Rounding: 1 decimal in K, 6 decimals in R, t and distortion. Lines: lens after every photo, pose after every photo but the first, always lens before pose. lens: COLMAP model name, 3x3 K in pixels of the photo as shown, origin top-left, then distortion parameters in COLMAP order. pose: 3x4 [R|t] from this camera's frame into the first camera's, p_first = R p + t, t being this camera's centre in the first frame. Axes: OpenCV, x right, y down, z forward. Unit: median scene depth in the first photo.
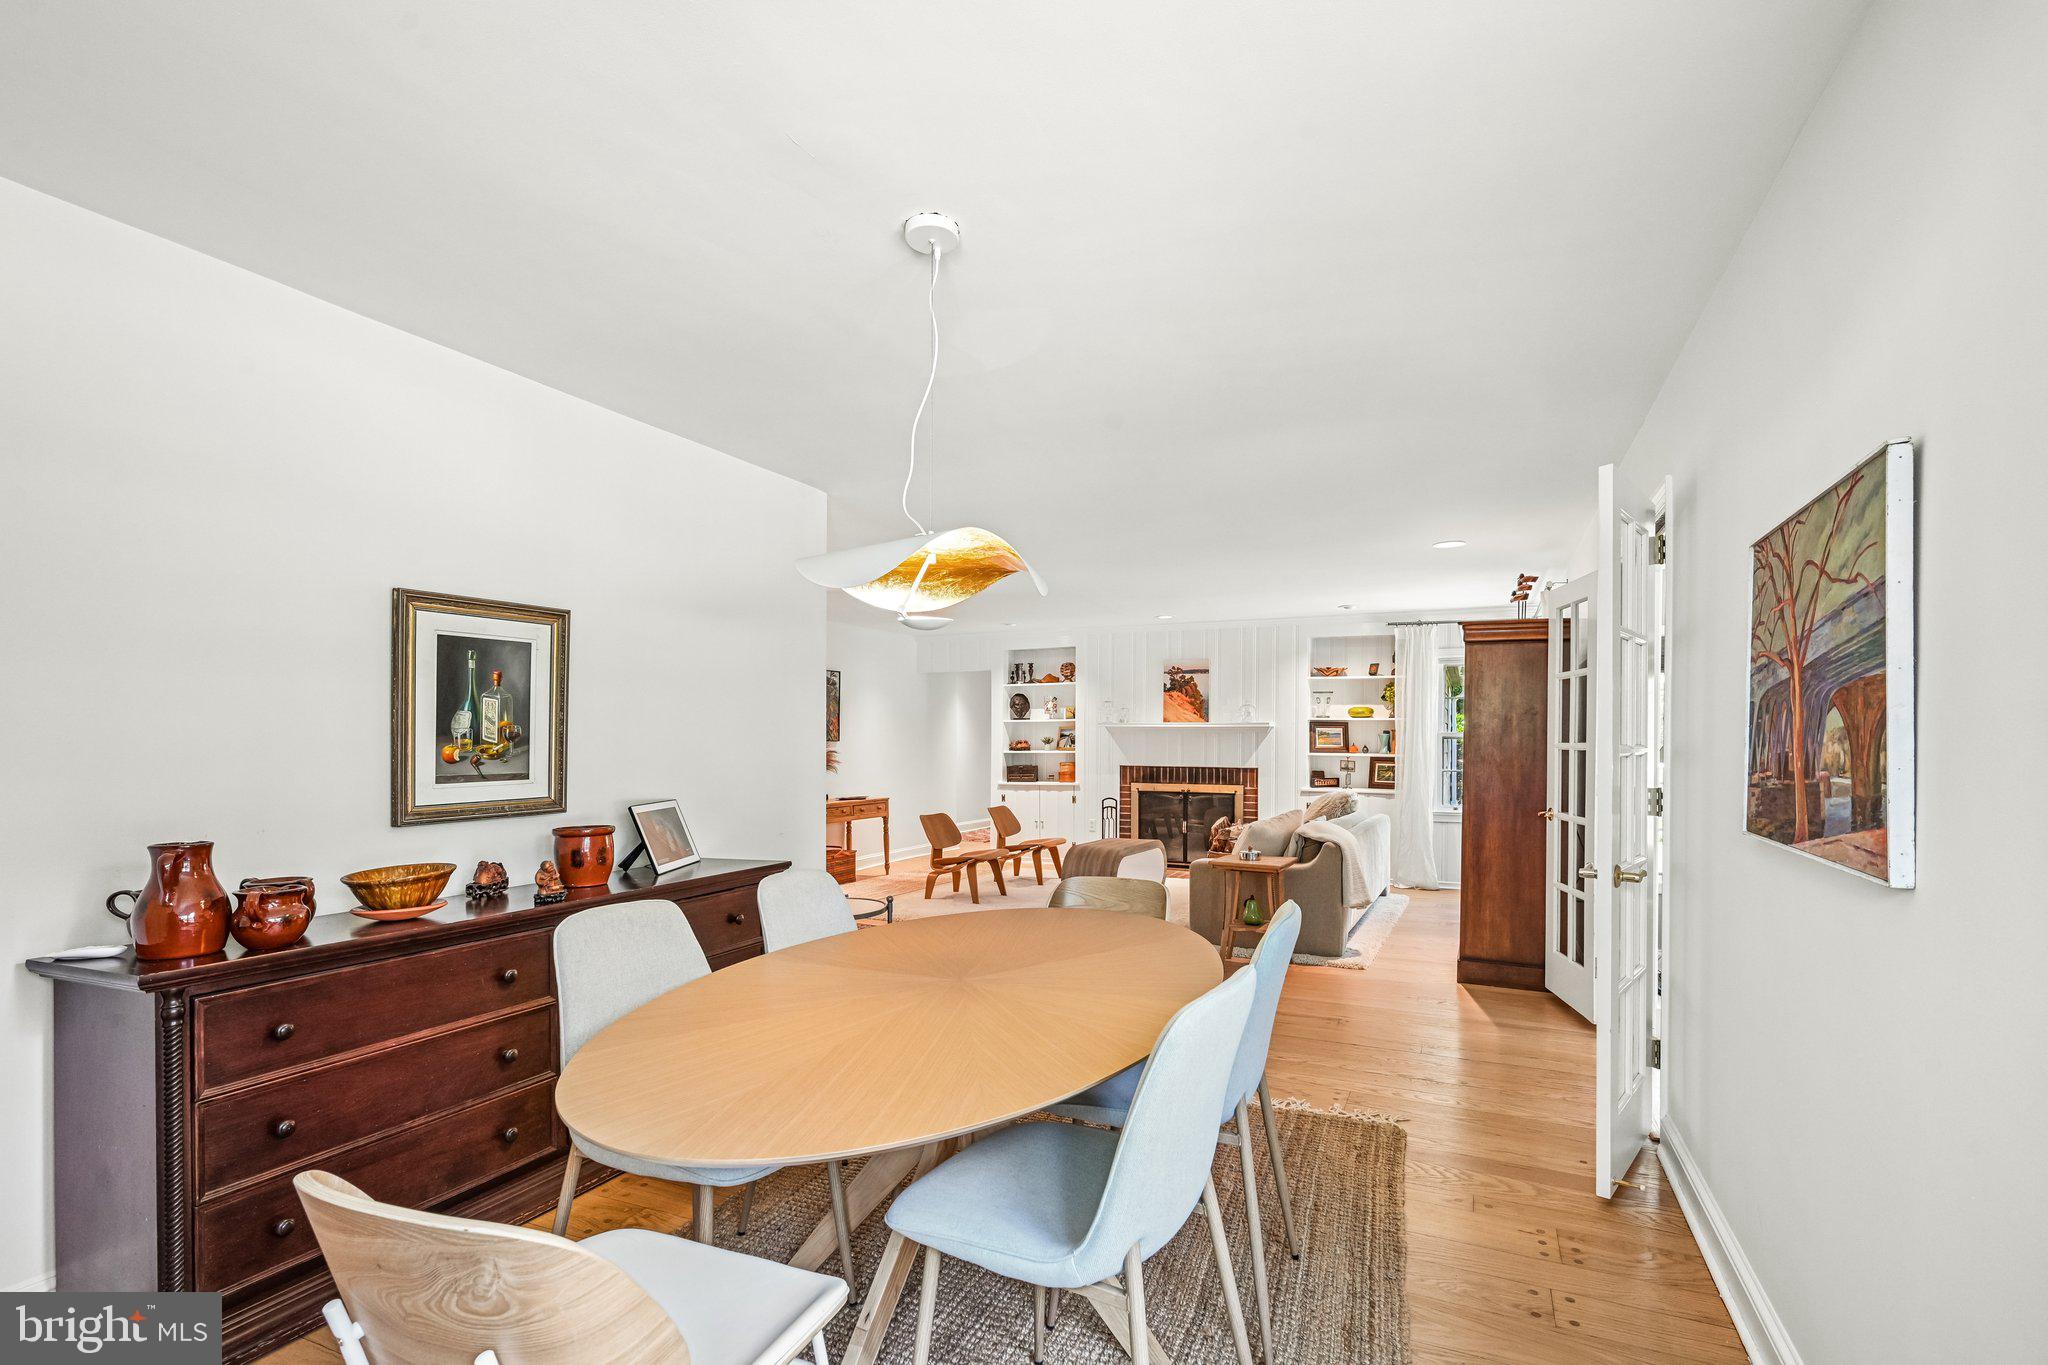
lens RADIAL K [[928.4, 0, 1099.1], [0, 928.4, 741.4], [0, 0, 1]] dist [0.004163, 0.000246]
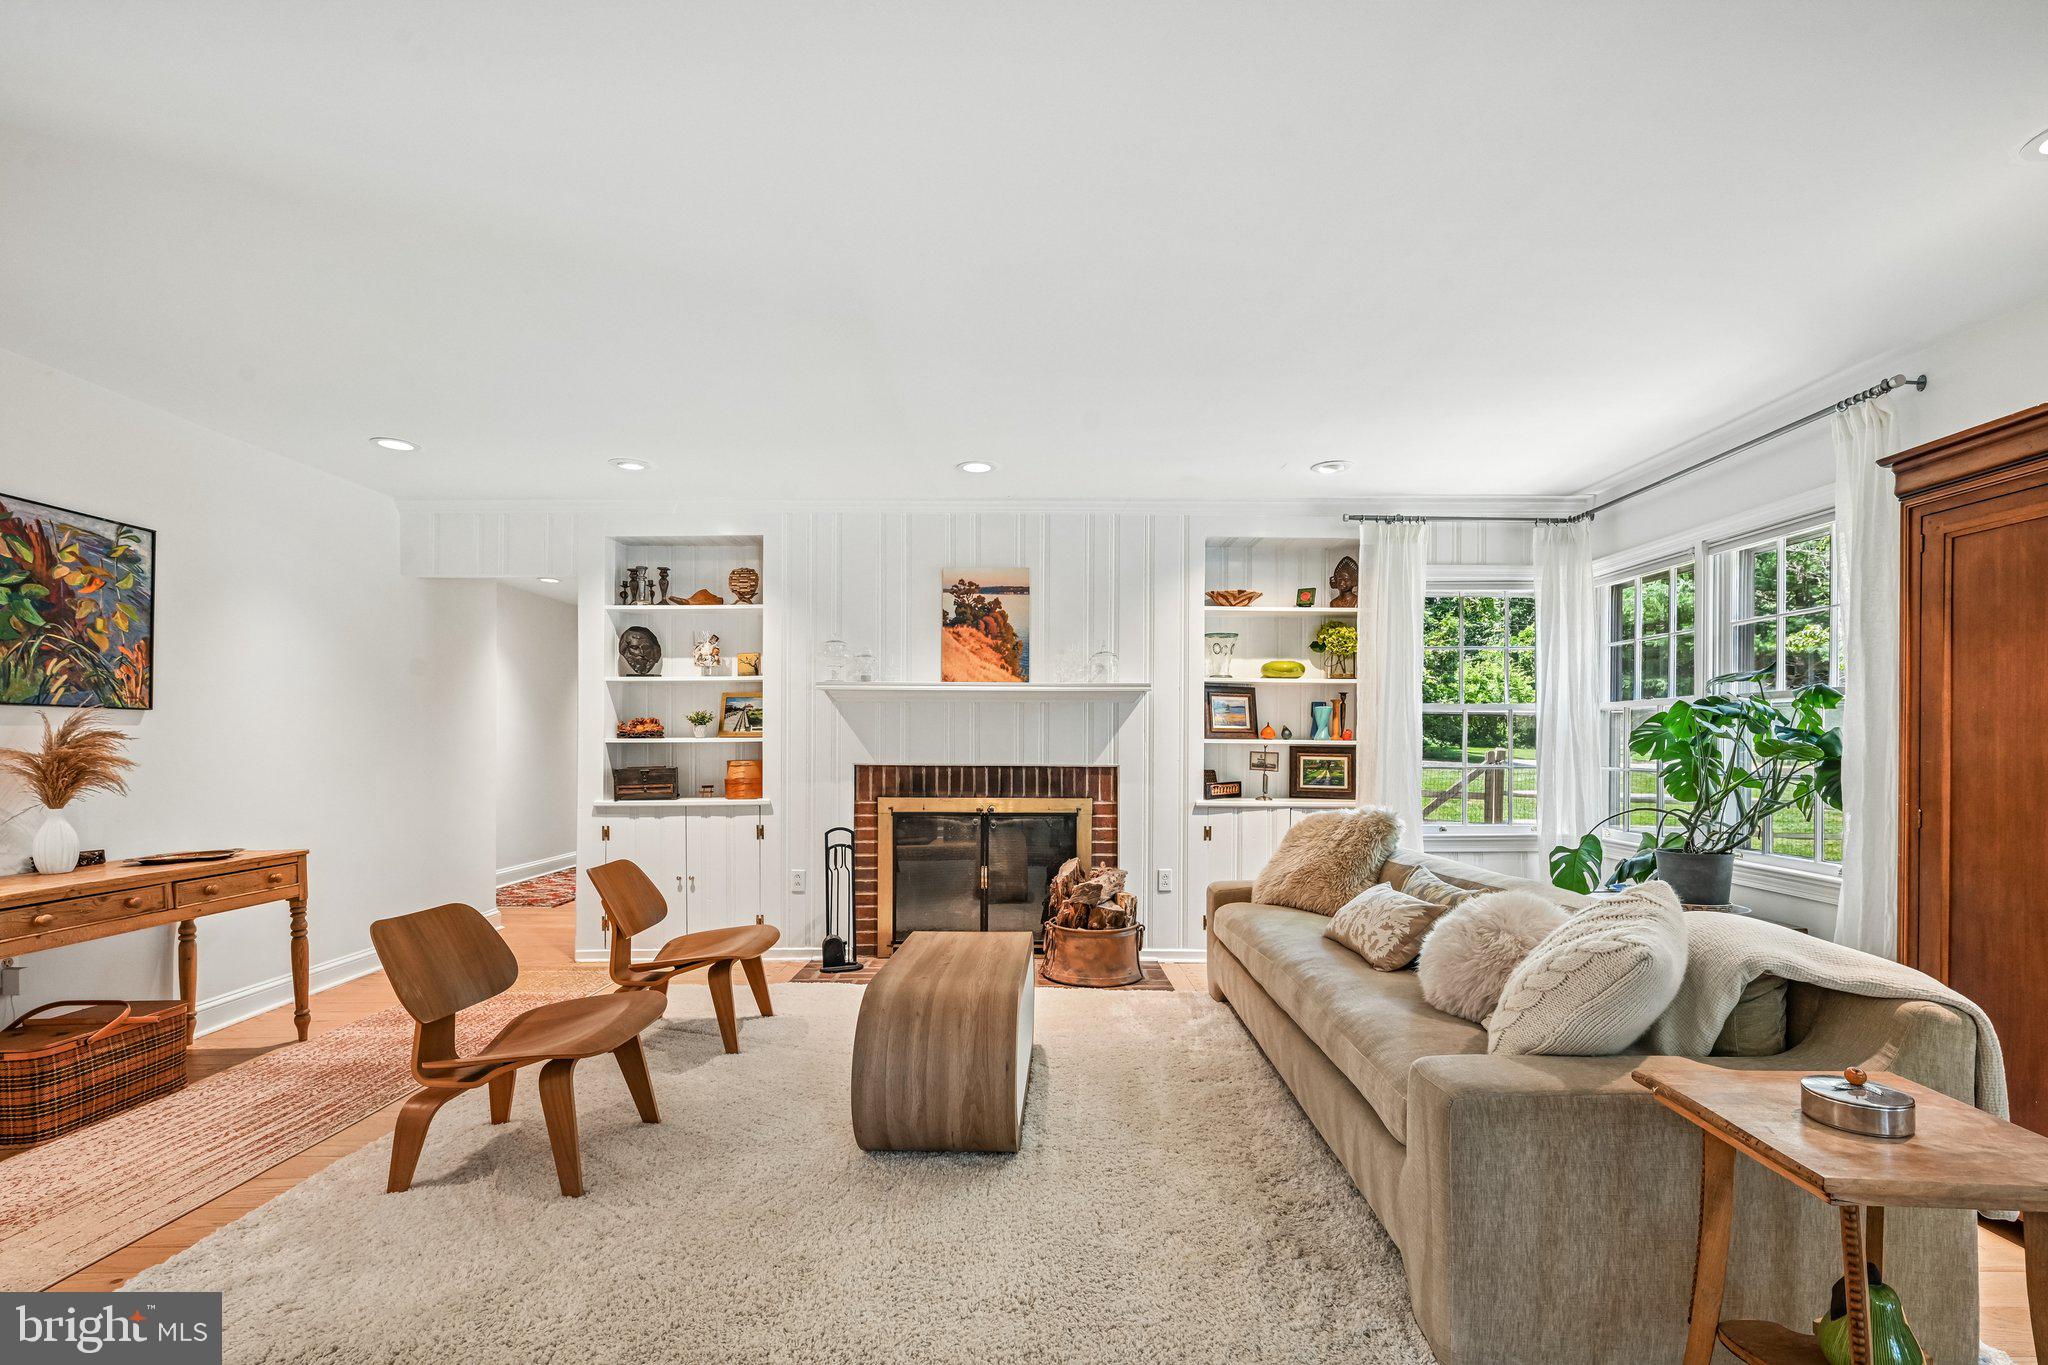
lens RADIAL K [[928.4, 0, 1037.4], [0, 928.4, 735.6], [0, 0, 1]] dist [0.004163, 0.000246]
pose [[0.928730, 0.000170, 0.370757, -0.078955], [0.002040, 0.999982, -0.005568, 0.013067], [-0.370752, 0.005928, 0.928713, 0.492216]]
